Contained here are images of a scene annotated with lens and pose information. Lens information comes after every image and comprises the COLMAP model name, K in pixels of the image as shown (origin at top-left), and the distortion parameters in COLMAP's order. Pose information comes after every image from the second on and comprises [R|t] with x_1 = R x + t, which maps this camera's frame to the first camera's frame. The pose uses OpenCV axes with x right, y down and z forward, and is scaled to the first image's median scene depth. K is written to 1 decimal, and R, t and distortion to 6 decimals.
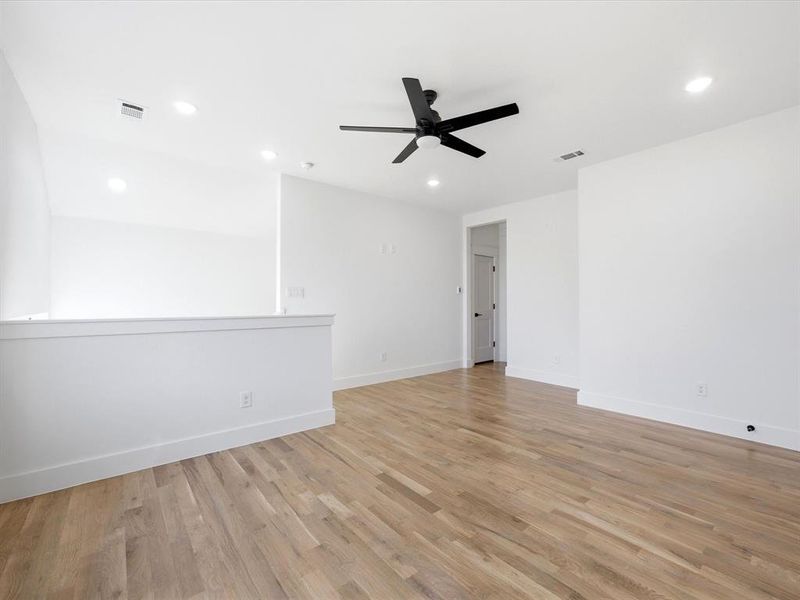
lens RADIAL K [[346.7, 0, 399.7], [0, 346.7, 300.8], [0, 0, 1]] dist [0.001426, 0.000696]
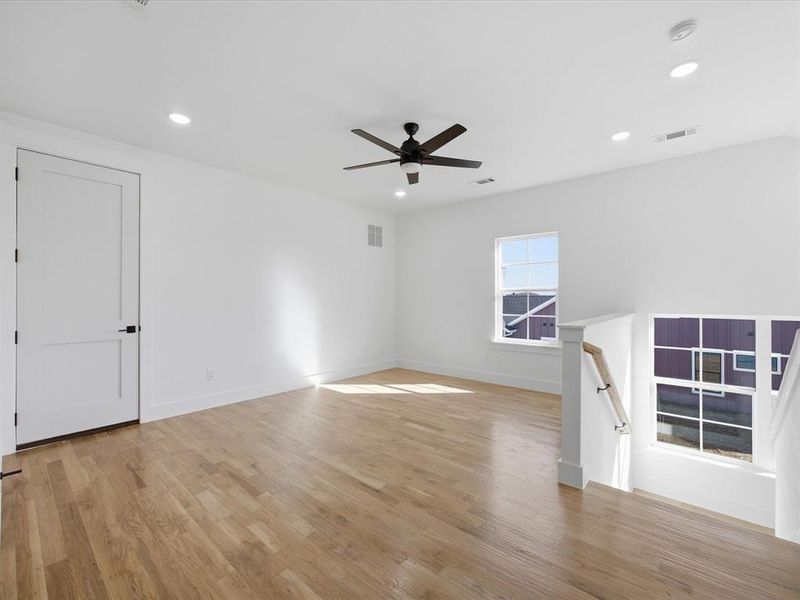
lens RADIAL K [[346.7, 0, 399.7], [0, 346.7, 299.4], [0, 0, 1]] dist [0.001426, 0.000696]
pose [[-0.985379, 0.003839, -0.170333, 0.302872], [0.004369, 0.999987, -0.002736, -0.014680], [0.170320, -0.003440, -0.985383, 2.029937]]
